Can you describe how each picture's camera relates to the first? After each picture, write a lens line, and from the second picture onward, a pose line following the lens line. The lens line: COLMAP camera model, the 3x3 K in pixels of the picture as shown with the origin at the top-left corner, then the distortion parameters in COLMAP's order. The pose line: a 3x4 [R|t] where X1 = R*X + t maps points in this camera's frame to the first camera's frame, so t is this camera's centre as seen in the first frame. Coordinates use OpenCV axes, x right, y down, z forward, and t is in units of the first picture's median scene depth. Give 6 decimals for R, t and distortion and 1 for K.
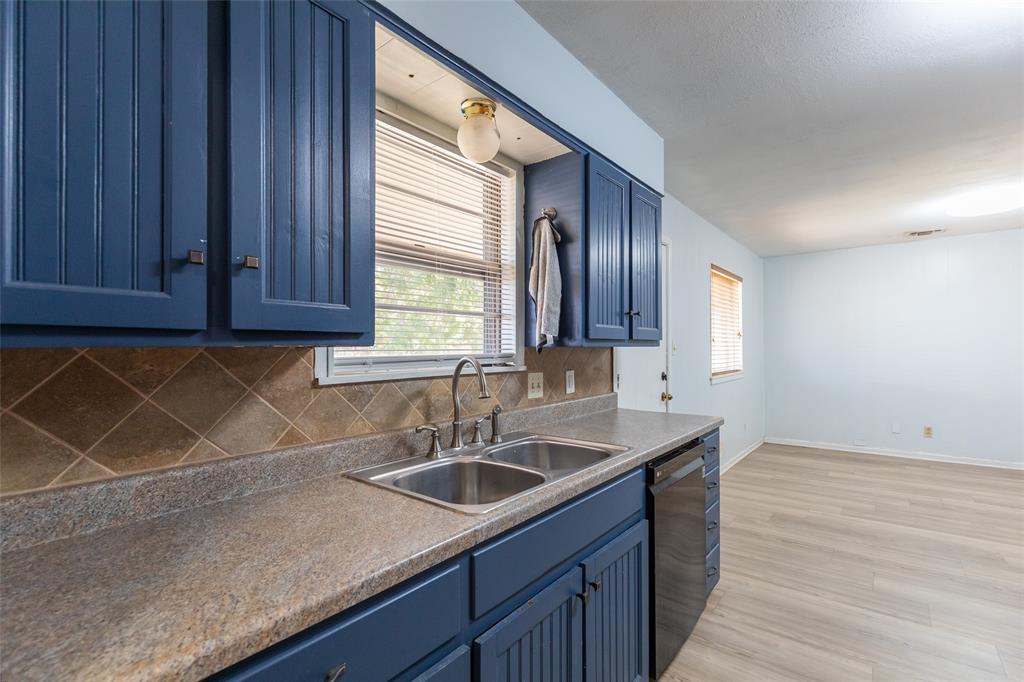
lens RADIAL K [[467.4, 0, 512.6], [0, 467.4, 345.1], [0, 0, 1]] dist [0.004975, -0.000120]
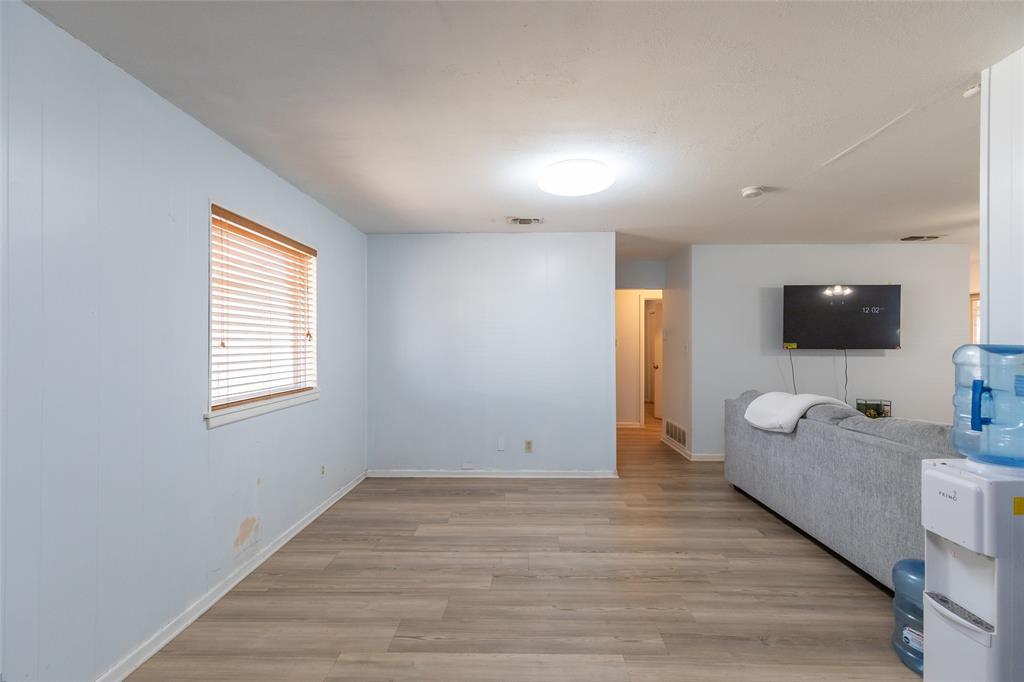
lens RADIAL K [[467.4, 0, 506.2], [0, 467.4, 344.1], [0, 0, 1]] dist [0.004975, -0.000120]
pose [[0.807163, 0.001161, 0.590328, 0.460120], [-0.002982, 0.999993, 0.002110, -0.016766], [-0.590321, -0.003463, 0.807161, 0.433718]]
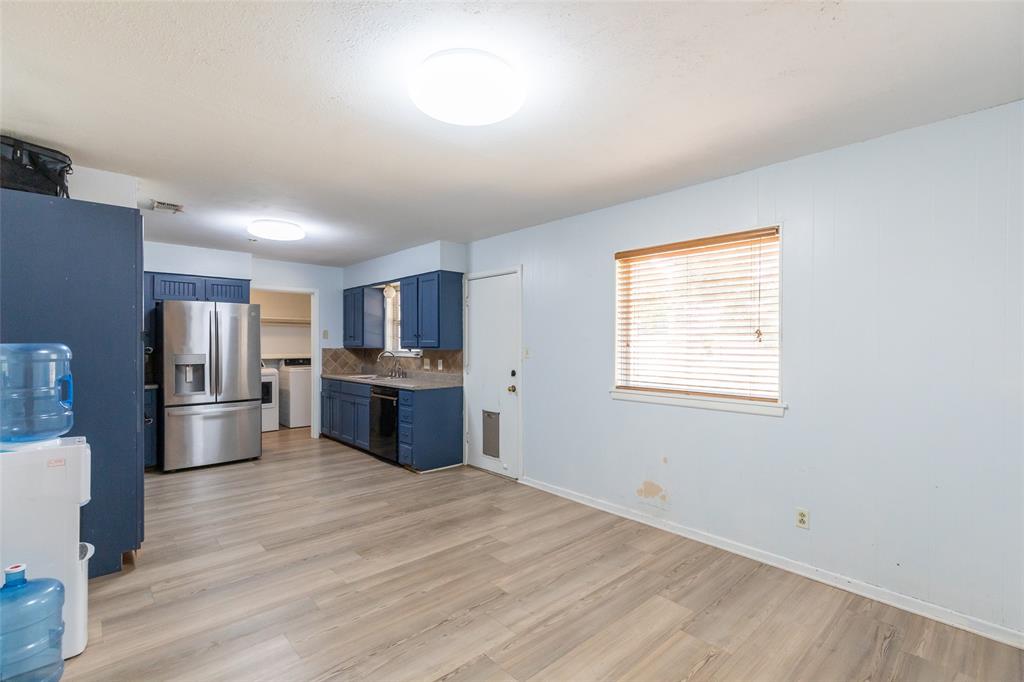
lens RADIAL K [[467.4, 0, 513.1], [0, 467.4, 343.4], [0, 0, 1]] dist [0.004975, -0.000120]
pose [[-0.158995, 0.003654, -0.987273, 1.549672], [0.000868, 0.999993, 0.003561, -0.021193], [0.987279, -0.000290, -0.158997, 1.152722]]
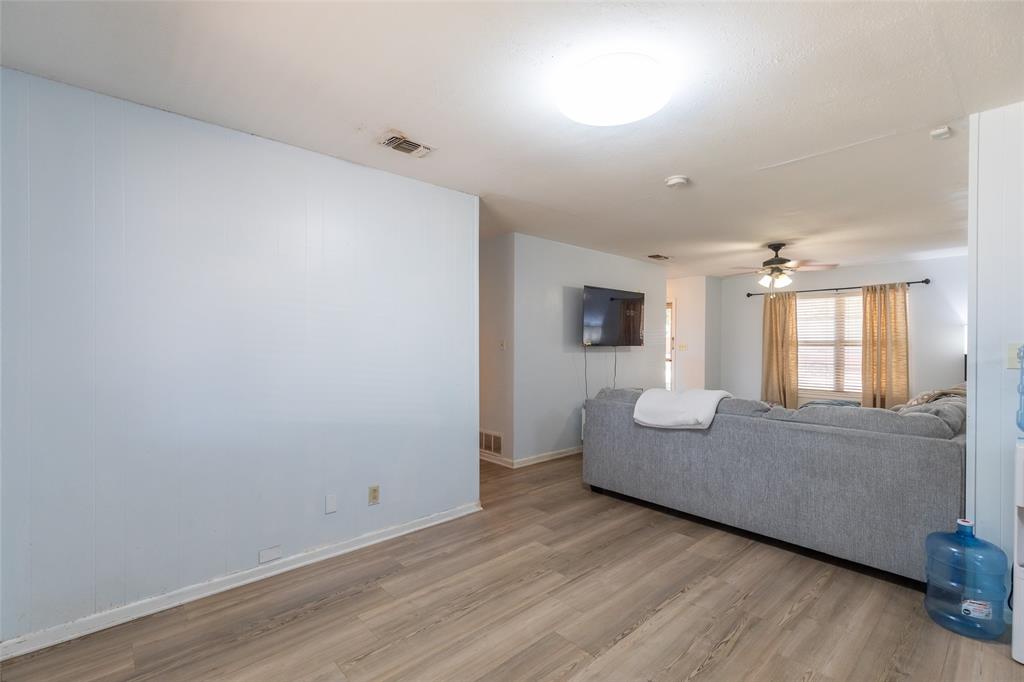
lens RADIAL K [[467.4, 0, 521.3], [0, 467.4, 342.2], [0, 0, 1]] dist [0.004975, -0.000120]
pose [[0.159243, 0.002022, 0.987237, 0.478306], [-0.007513, 0.999971, -0.000836, -0.010522], [-0.987211, -0.007284, 0.159253, 1.032469]]
